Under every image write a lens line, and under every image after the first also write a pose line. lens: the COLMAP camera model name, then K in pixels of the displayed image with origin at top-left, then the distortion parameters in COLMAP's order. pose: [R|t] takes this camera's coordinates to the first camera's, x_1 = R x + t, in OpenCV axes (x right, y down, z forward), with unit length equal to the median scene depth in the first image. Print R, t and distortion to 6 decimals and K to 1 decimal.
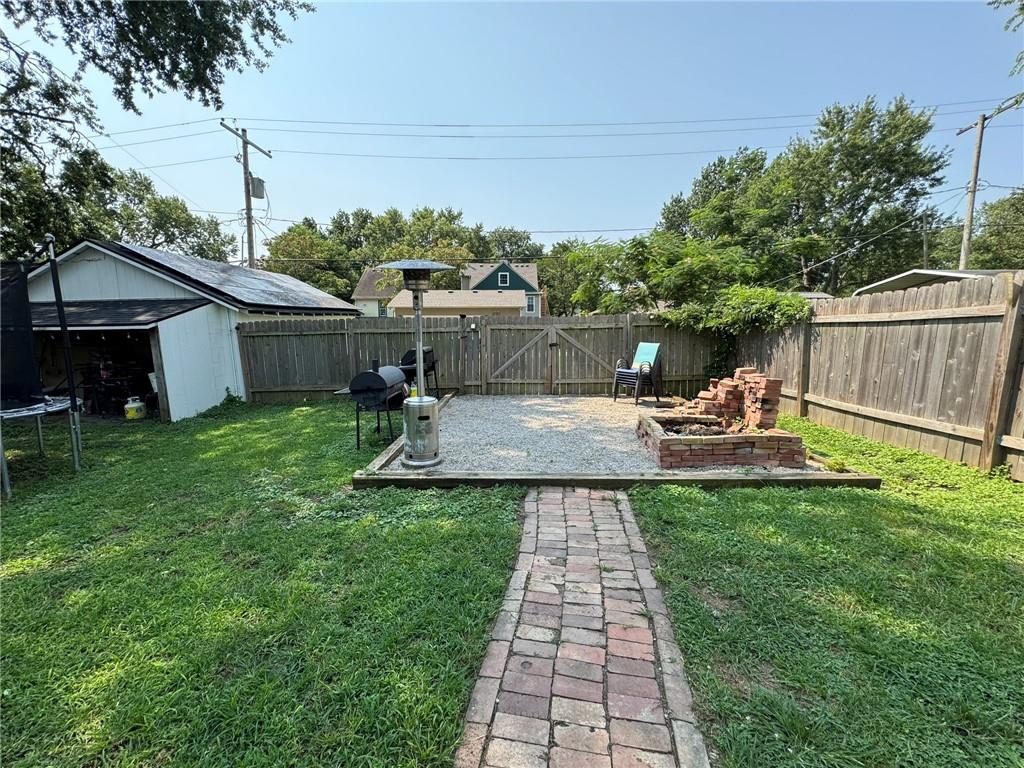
lens RADIAL K [[409.2, 0, 512.0], [0, 409.2, 384.0], [0, 0, 1]] dist [0.000508, 0.000115]
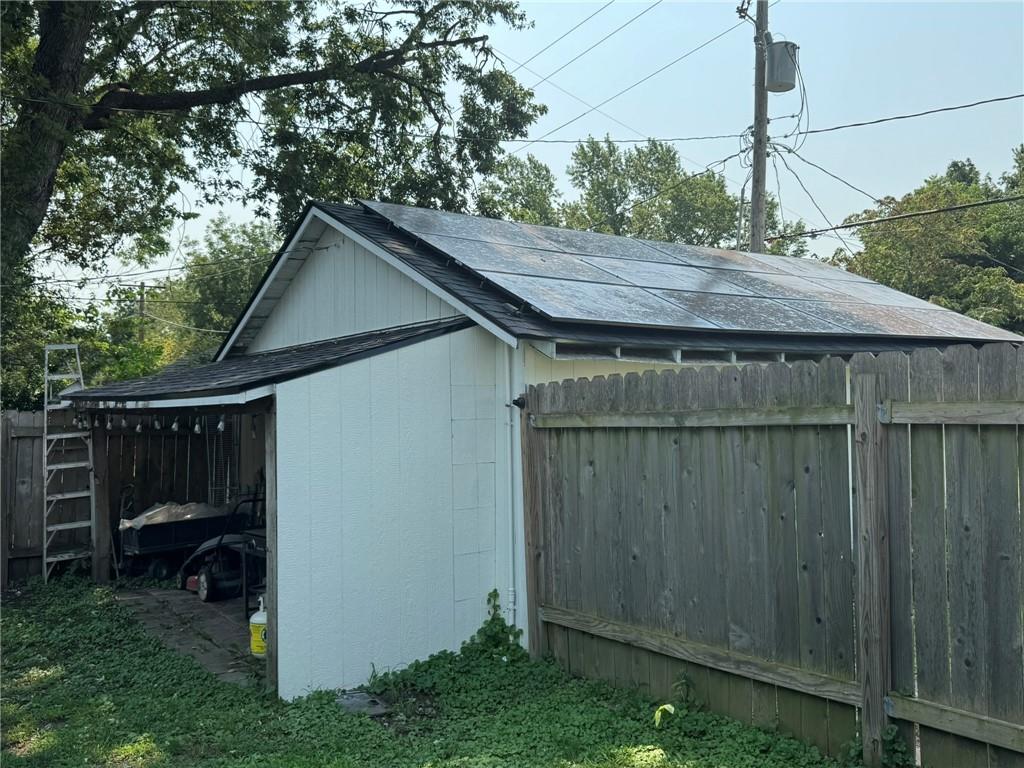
lens RADIAL K [[901.3, 0, 512.0], [0, 901.3, 384.0], [0, 0, 1]] dist [0.110778, -0.194445]
pose [[0.609539, -0.020210, -0.792499, -0.132381], [-0.109349, 0.987976, -0.109299, -0.070167], [0.785179, 0.153281, 0.600000, 0.544575]]
